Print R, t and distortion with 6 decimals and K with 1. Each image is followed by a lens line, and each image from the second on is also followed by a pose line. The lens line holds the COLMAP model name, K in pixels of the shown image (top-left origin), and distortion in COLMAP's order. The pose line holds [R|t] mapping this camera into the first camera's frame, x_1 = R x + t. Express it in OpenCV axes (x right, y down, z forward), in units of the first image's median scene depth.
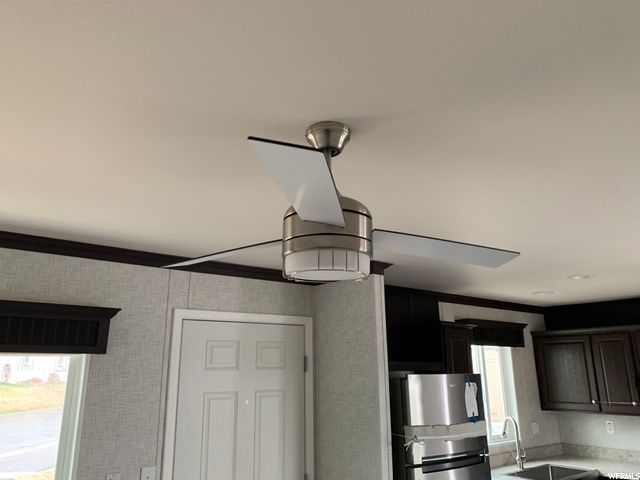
lens RADIAL K [[491.7, 0, 315.4], [0, 491.7, 231.5], [0, 0, 1]] dist [0.010608, -0.021405]
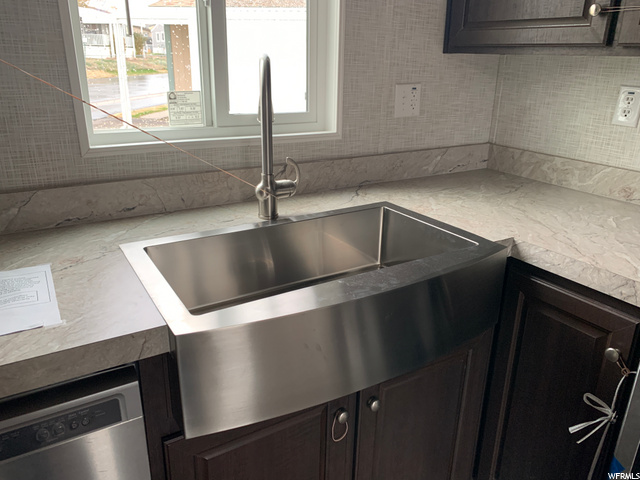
lens RADIAL K [[491.7, 0, 322.1], [0, 491.7, 236.8], [0, 0, 1]] dist [0.010608, -0.021405]
pose [[0.995189, 0.057796, -0.079110, 0.648331], [-0.000717, 0.811739, 0.584021, 0.423225], [0.097971, -0.581154, 0.807875, 1.012829]]
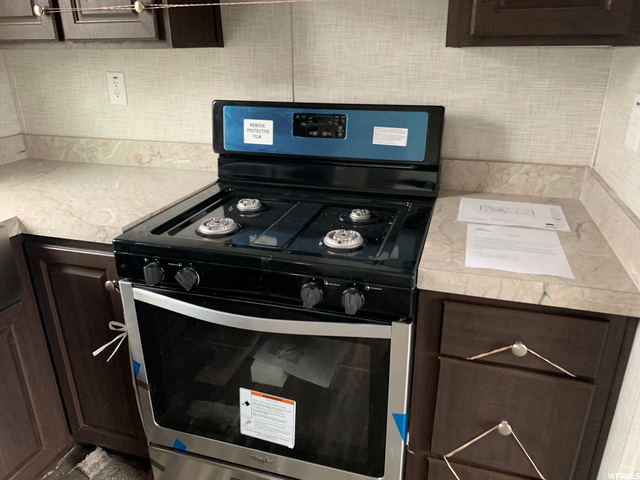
lens RADIAL K [[491.7, 0, 320.9], [0, 491.7, 236.5], [0, 0, 1]] dist [0.010608, -0.021405]
pose [[0.813821, -0.214694, 0.540001, 0.744248], [-0.153220, 0.817092, 0.555774, 0.383223], [-0.560552, -0.535040, 0.632072, 0.909396]]
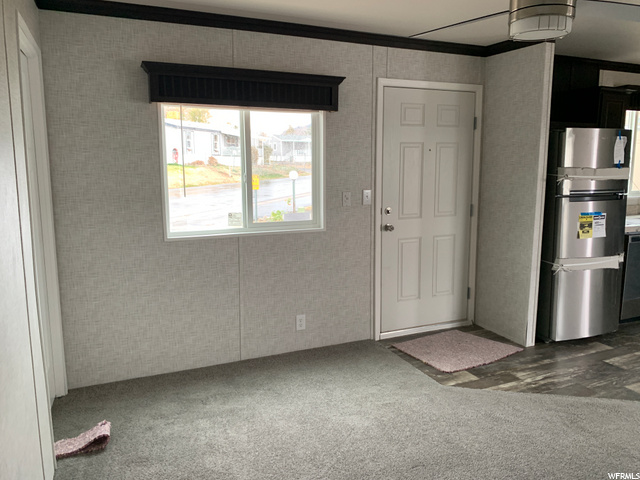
lens RADIAL K [[491.7, 0, 320.7], [0, 491.7, 233.9], [0, 0, 1]] dist [0.010608, -0.021405]
pose [[0.972119, 0.038786, -0.231258, -0.104420], [0.060434, 0.911467, 0.406910, -0.003789], [0.226567, -0.409541, 0.883710, -0.302791]]
